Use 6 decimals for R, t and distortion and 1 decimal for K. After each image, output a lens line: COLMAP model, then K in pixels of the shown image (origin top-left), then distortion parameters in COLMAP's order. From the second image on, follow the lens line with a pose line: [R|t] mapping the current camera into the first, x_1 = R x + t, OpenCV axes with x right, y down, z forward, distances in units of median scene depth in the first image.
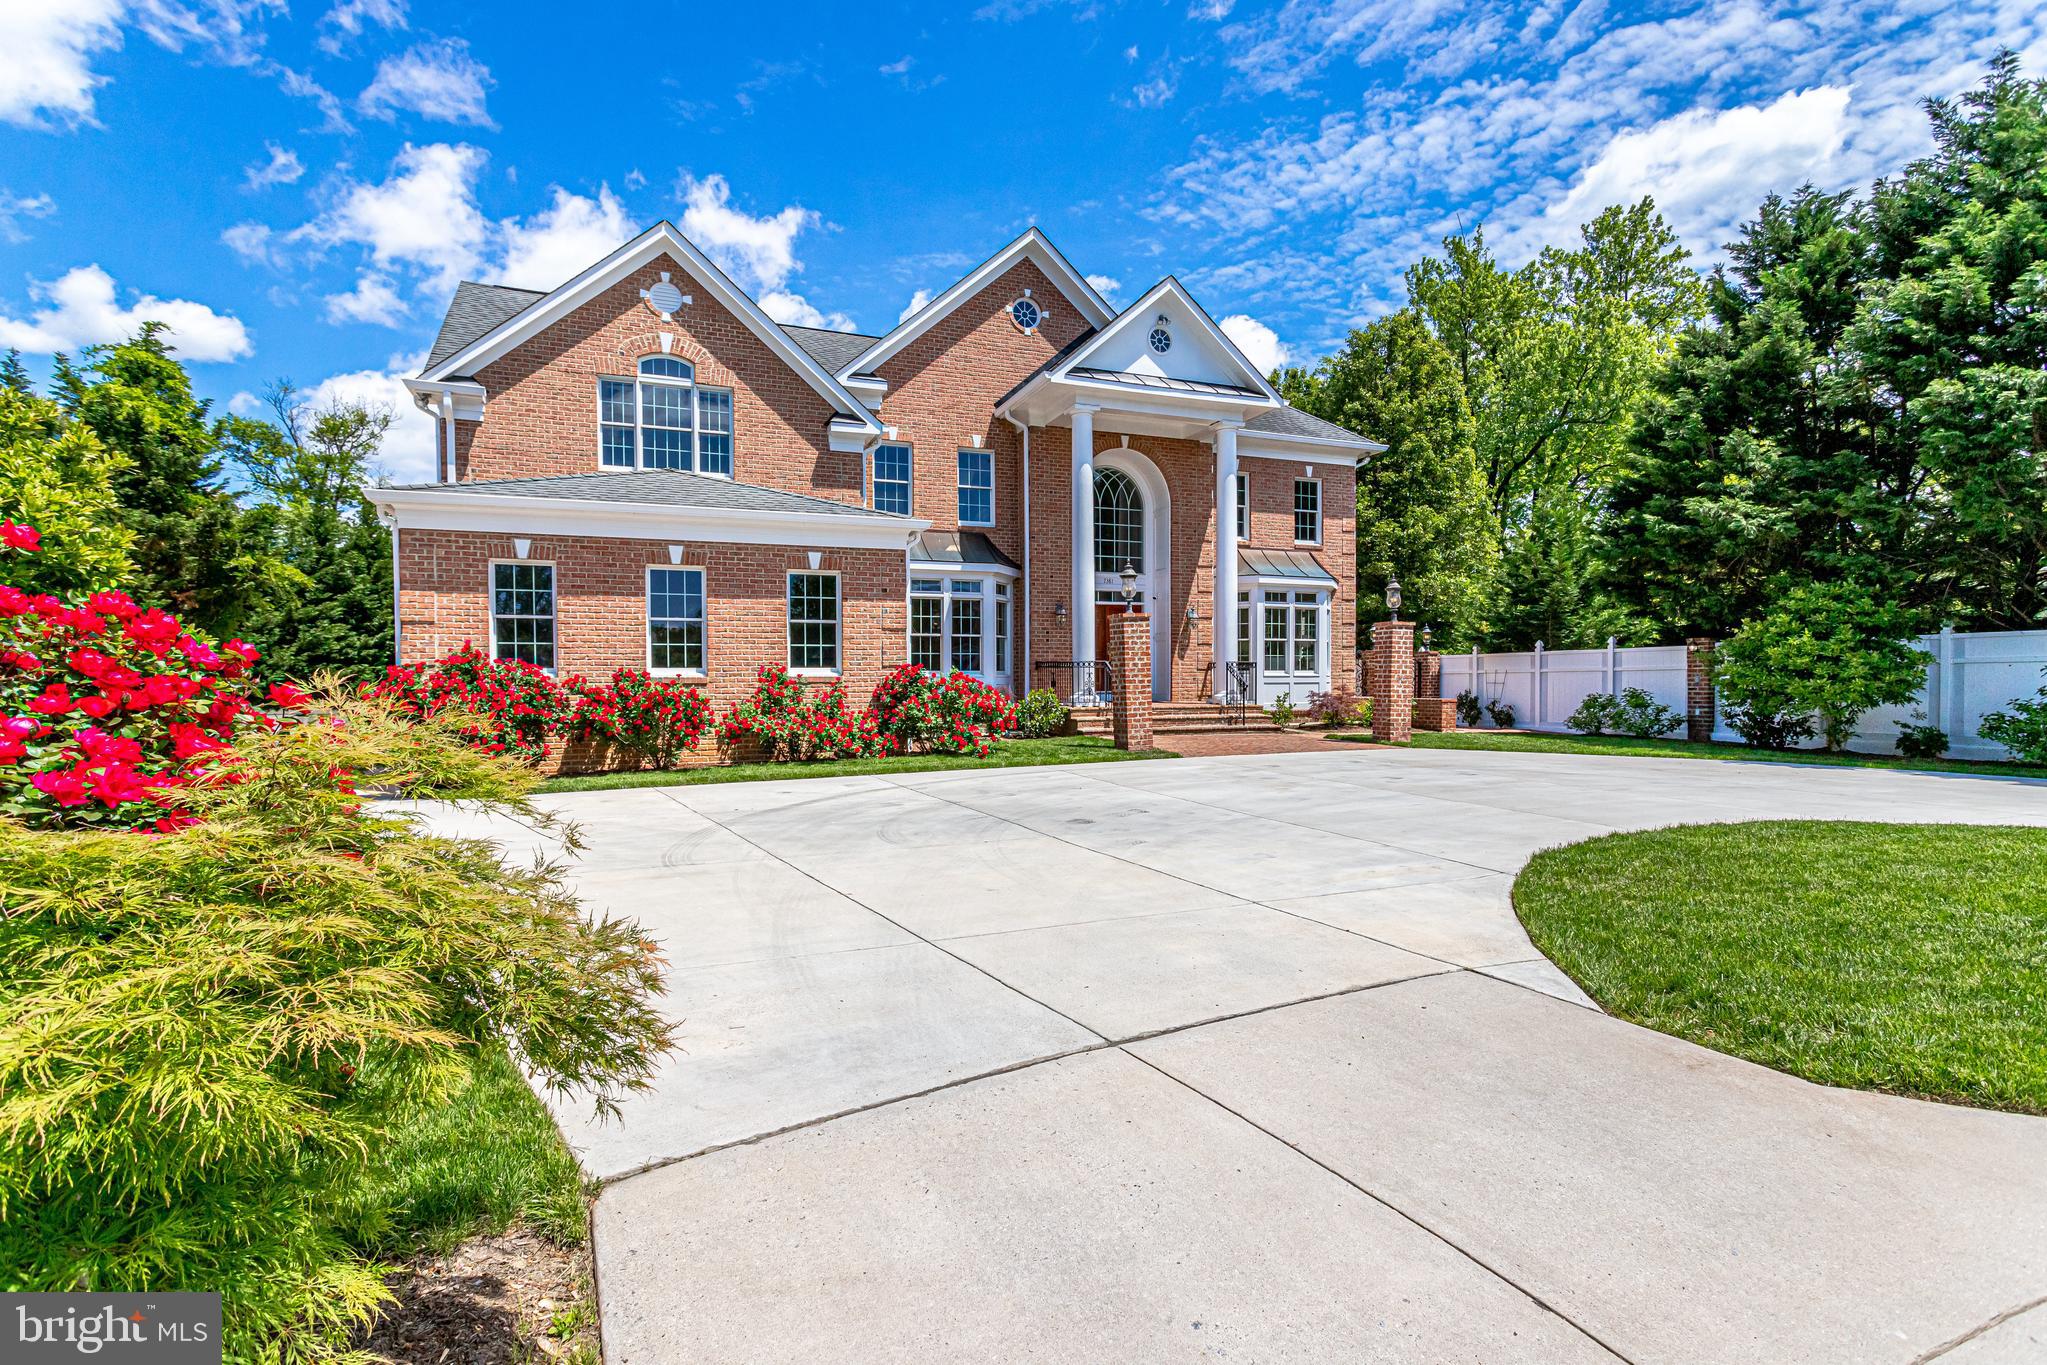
lens RADIAL K [[991.5, 0, 1026.5], [0, 991.5, 708.4], [0, 0, 1]] dist [-0.000230, 0.000467]
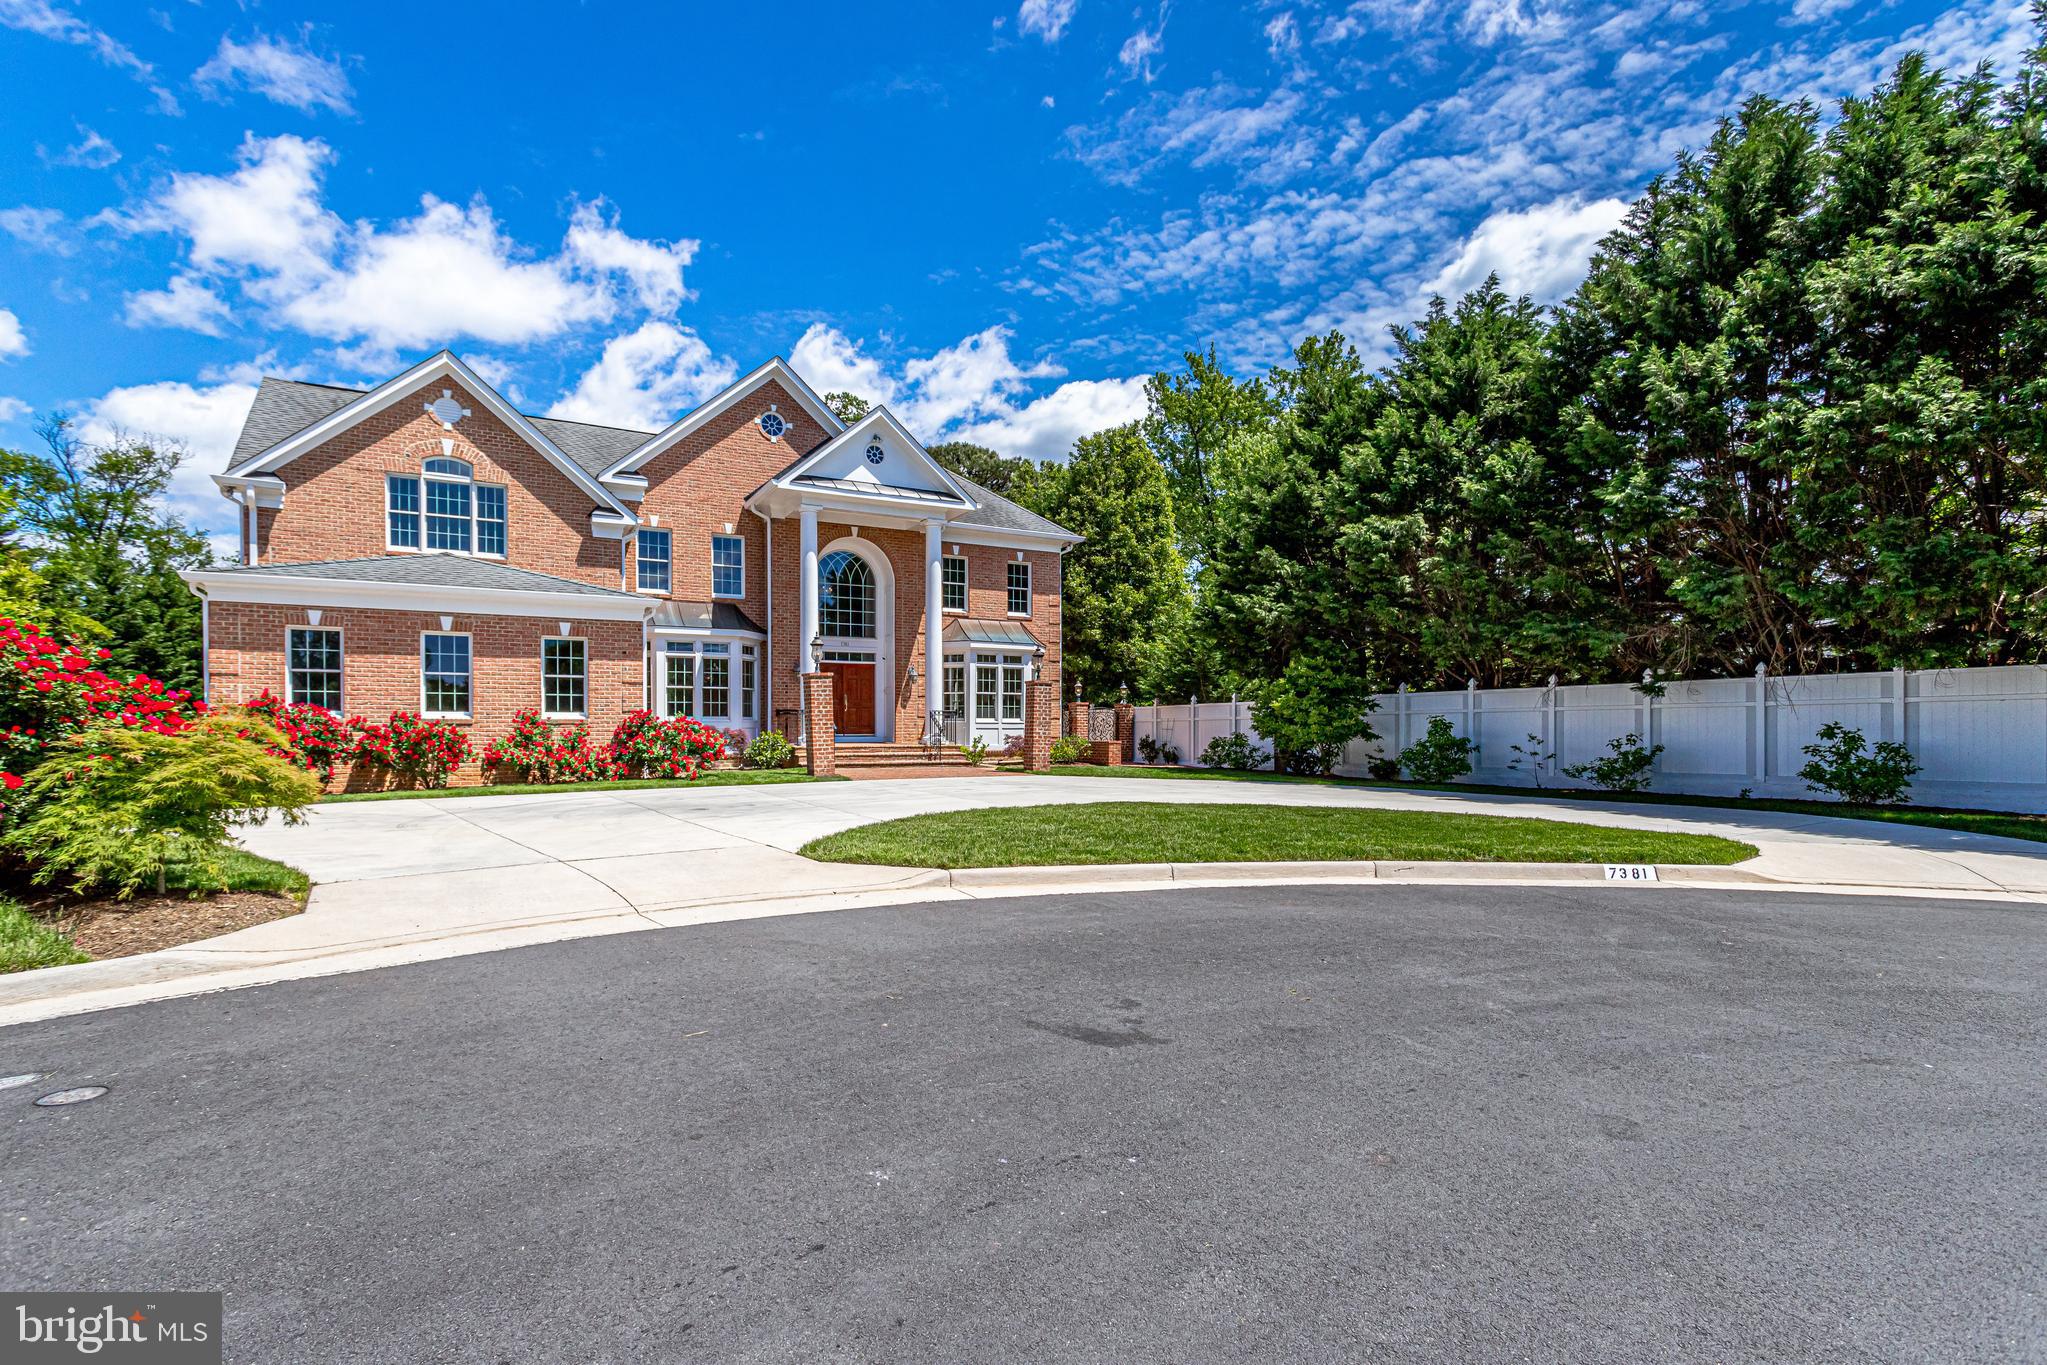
lens RADIAL K [[1012.5, 0, 1045.0], [0, 1012.5, 745.8], [0, 0, 1]] dist [-0.003710, 0.006948]
pose [[0.990004, 0.001135, 0.141035, 0.166654], [0.000976, 0.999888, -0.014904, 0.017315], [-0.141036, 0.014893, 0.989892, -0.293513]]
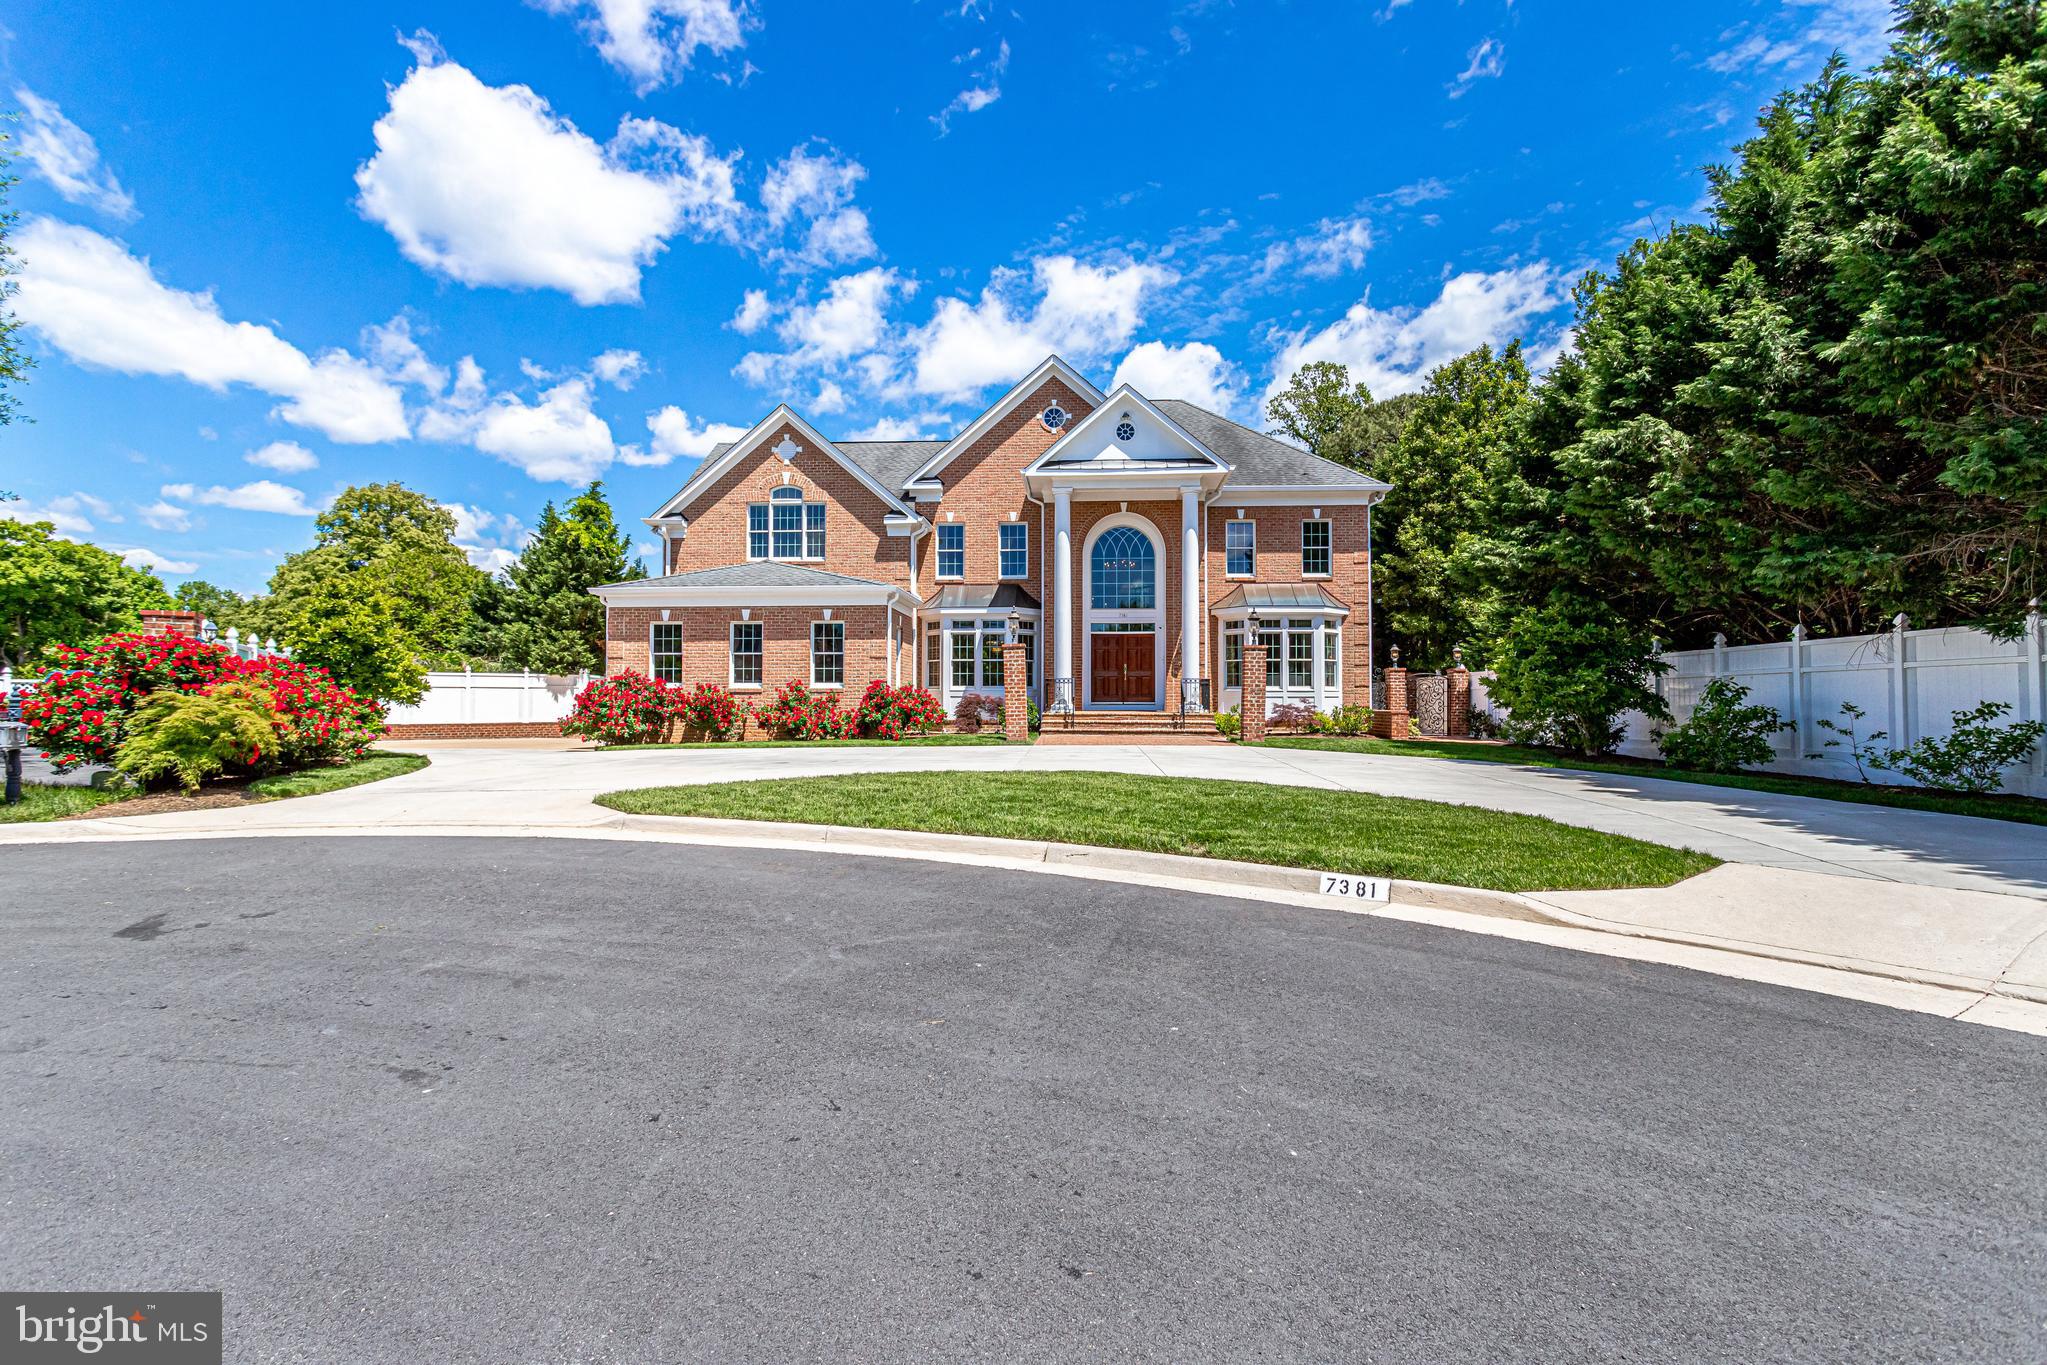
lens RADIAL K [[1002.8, 0, 1019.4], [0, 1002.8, 671.5], [0, 0, 1]] dist [-0.000952, 0.000842]
pose [[0.899681, -0.008196, -0.436471, 0.576268], [-0.018262, 0.998242, -0.056387, 0.018829], [0.436166, 0.058701, 0.897950, -0.219630]]
